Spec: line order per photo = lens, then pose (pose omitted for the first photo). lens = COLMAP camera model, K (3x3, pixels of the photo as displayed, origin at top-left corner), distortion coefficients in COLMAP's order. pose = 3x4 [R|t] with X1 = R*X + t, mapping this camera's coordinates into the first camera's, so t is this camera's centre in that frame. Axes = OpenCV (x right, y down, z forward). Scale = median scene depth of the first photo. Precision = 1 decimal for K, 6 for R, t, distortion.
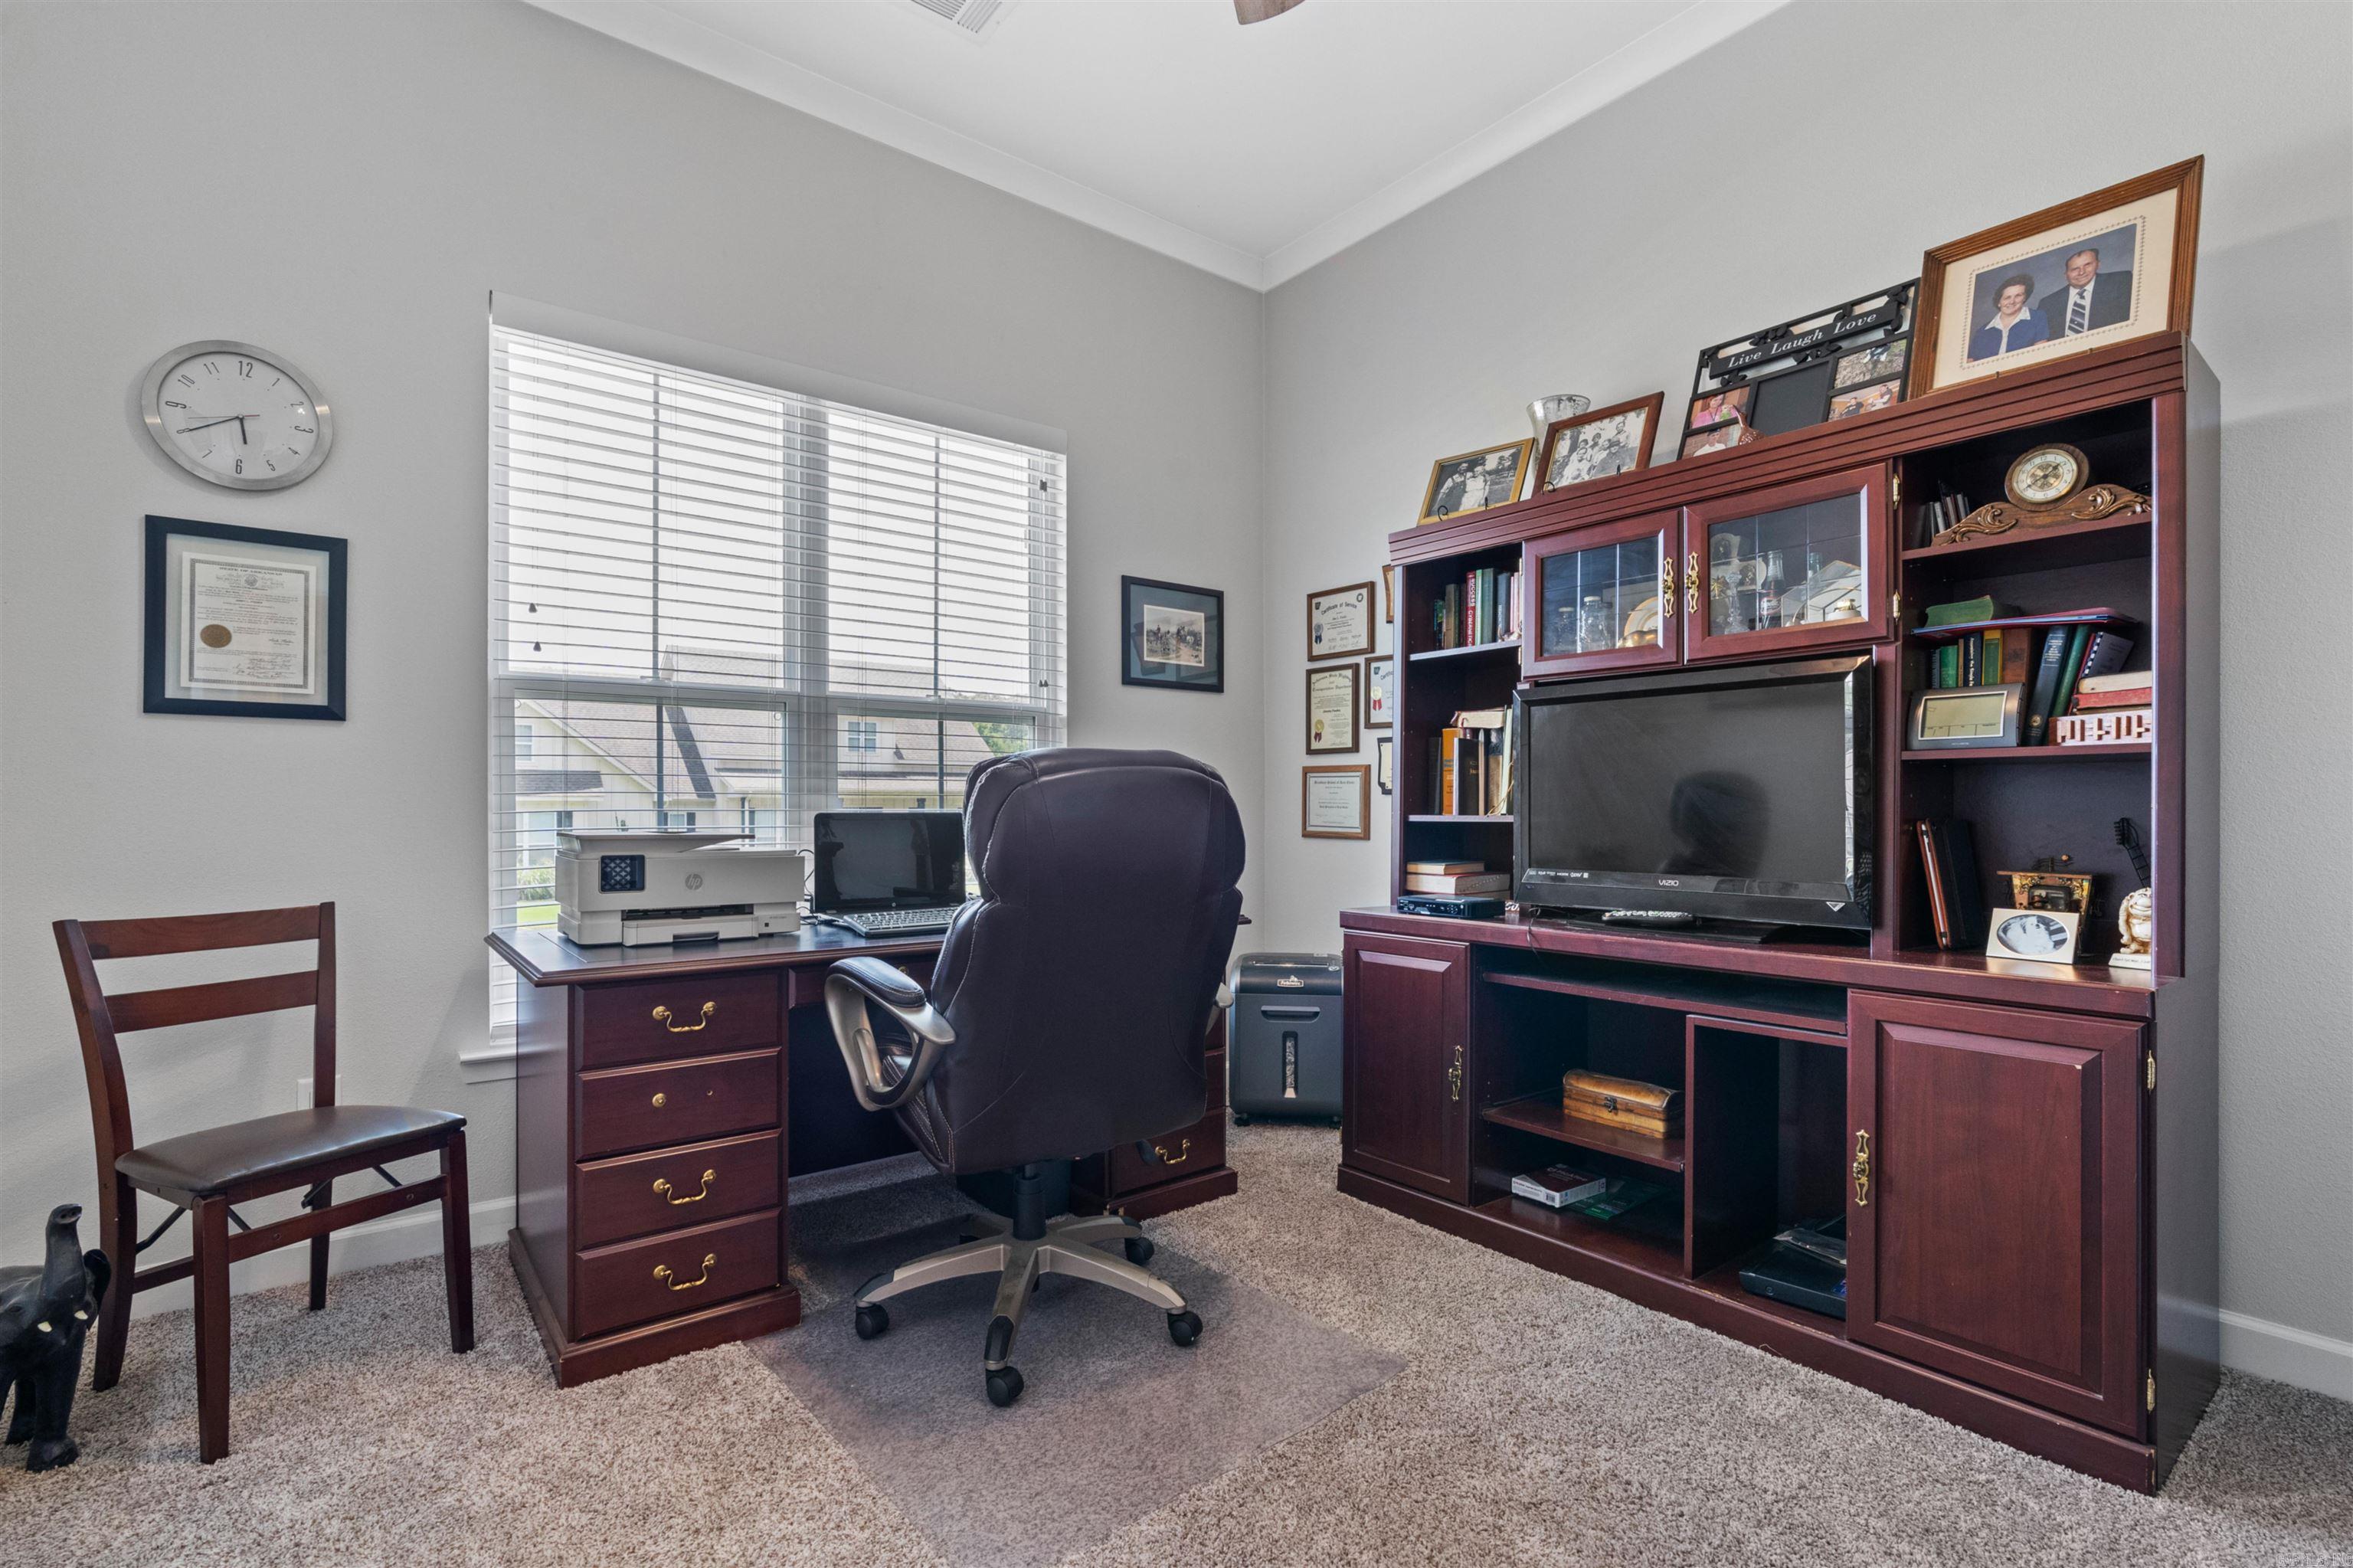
lens RADIAL K [[1094.5, 0, 1171.4], [0, 1094.5, 802.1], [0, 0, 1]] dist [-0.013528, 0.004026]
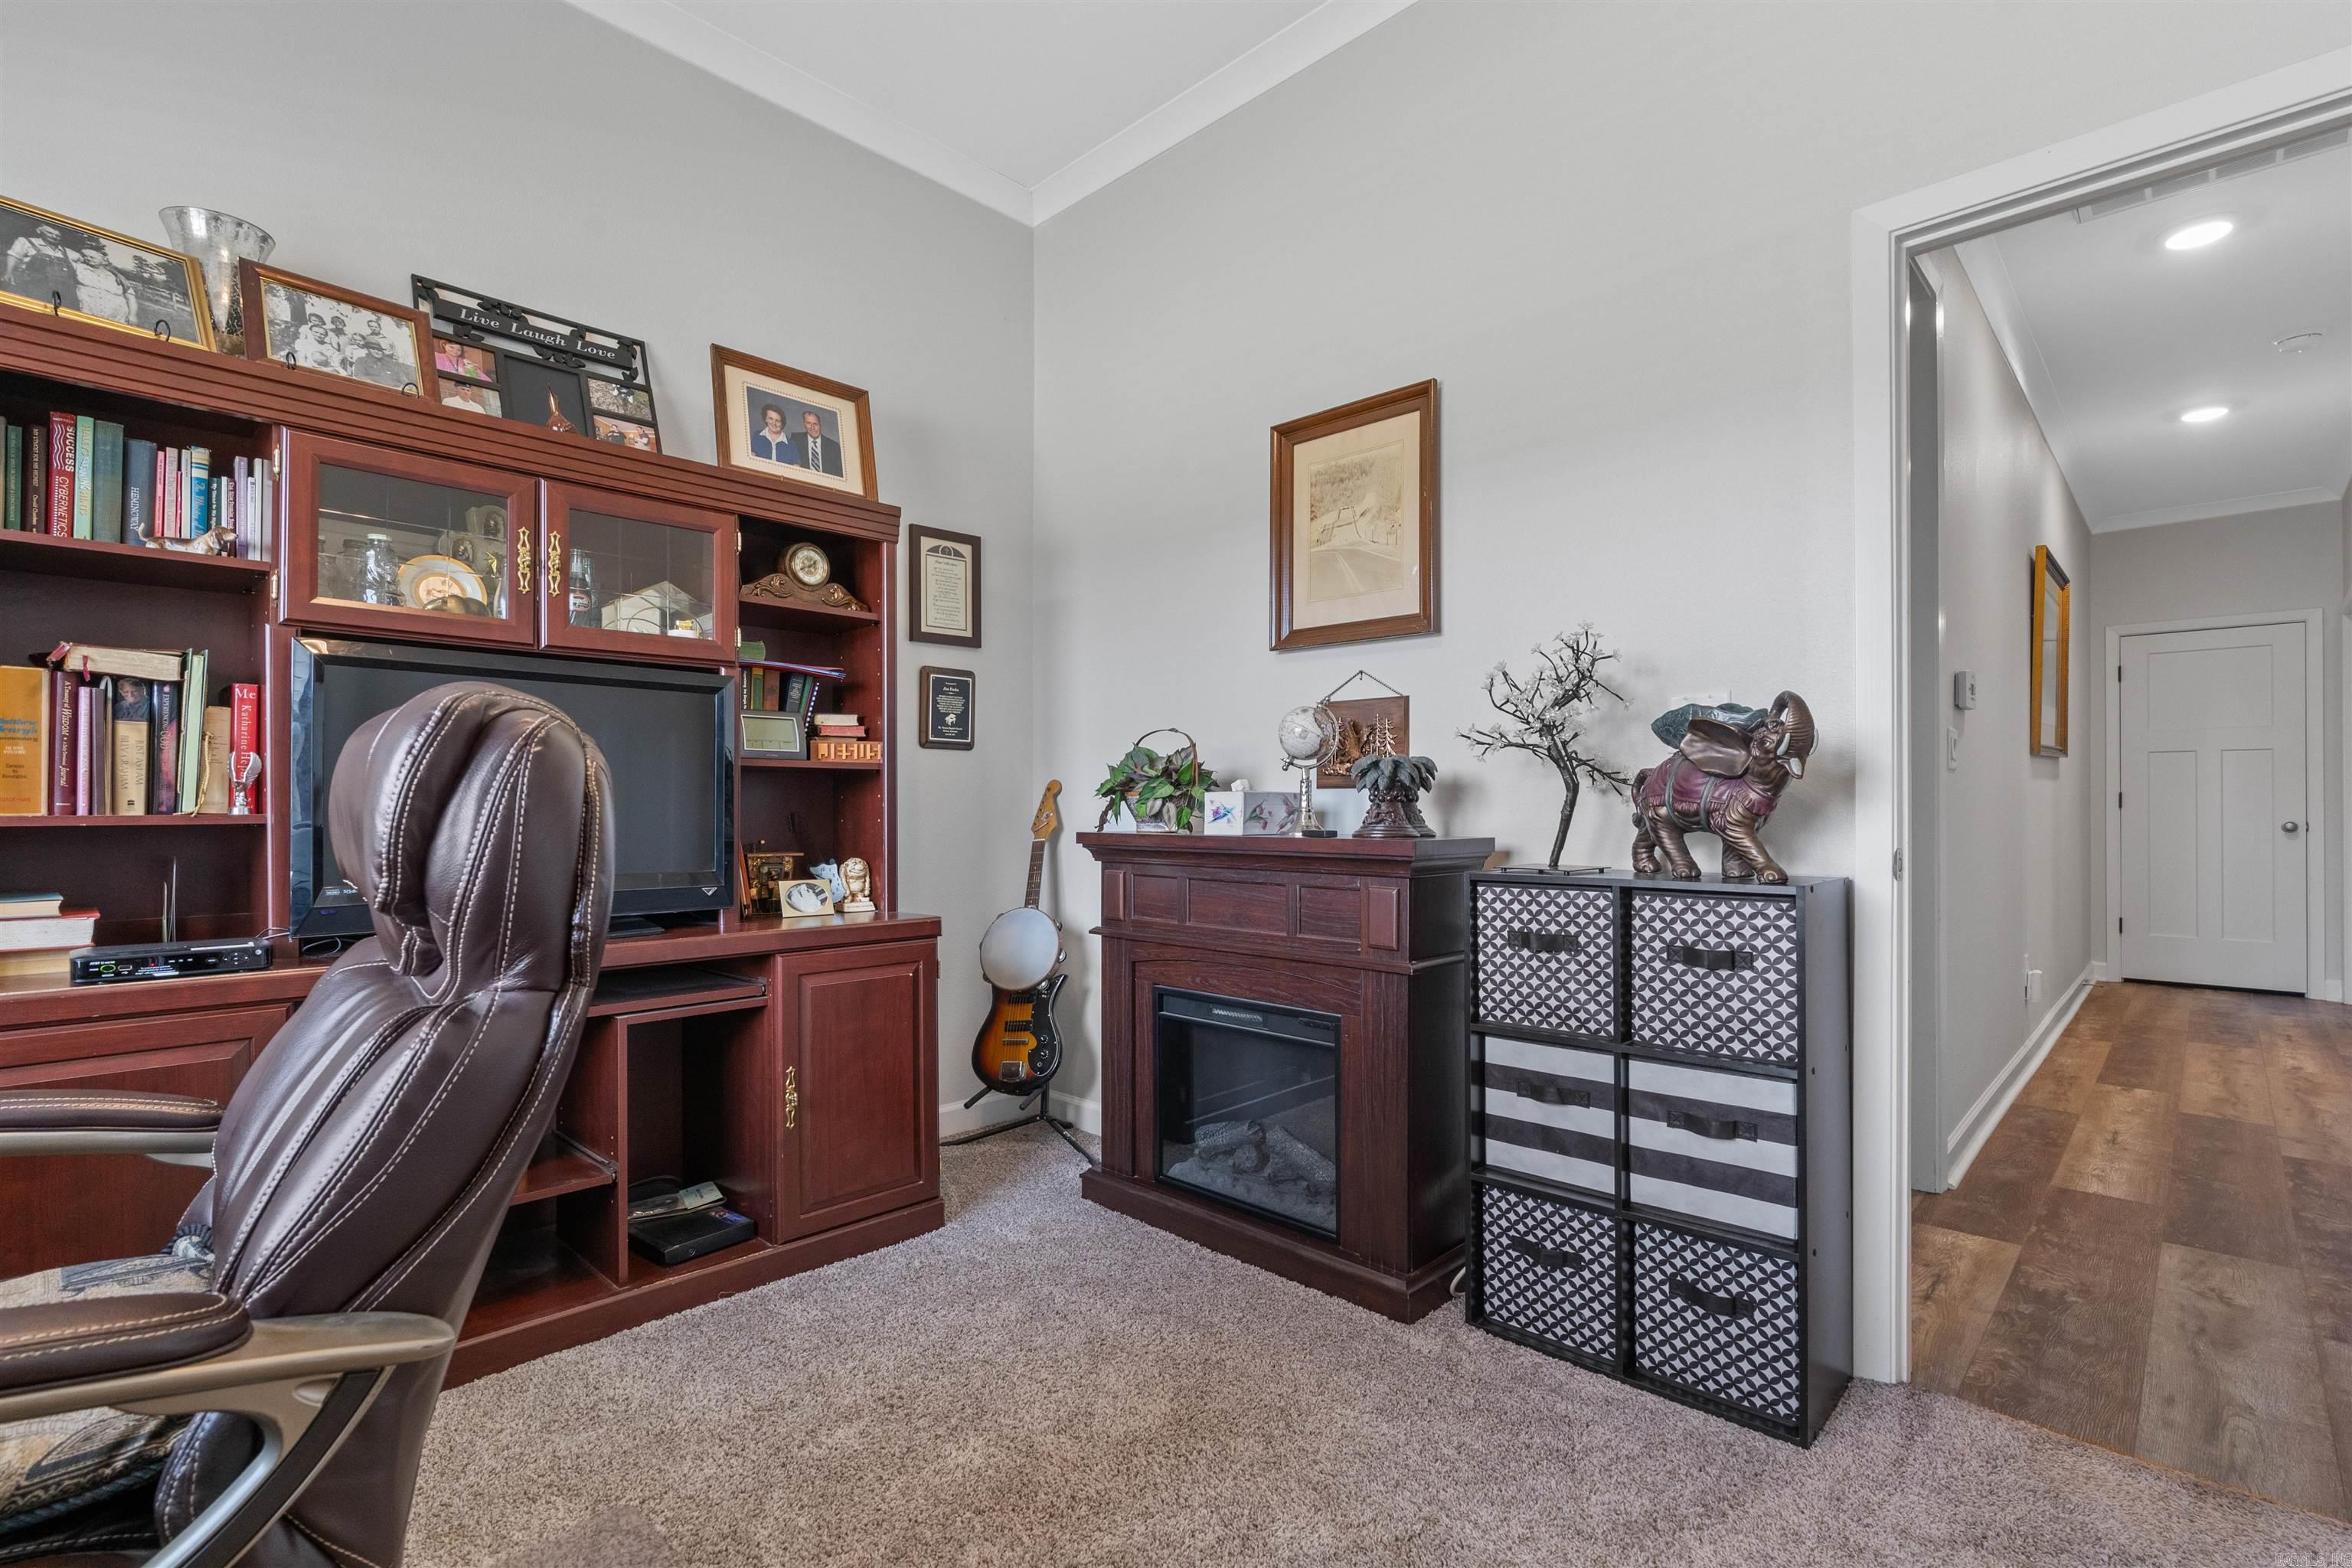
lens RADIAL K [[1094.0, 0, 1169.2], [0, 1094.0, 794.0], [0, 0, 1]] dist [-0.013528, 0.004026]
pose [[-0.147912, 0.008578, 0.988963, -0.515901], [-0.010541, 0.999892, -0.010249, 0.000486], [-0.988944, -0.011941, -0.147806, 0.603596]]
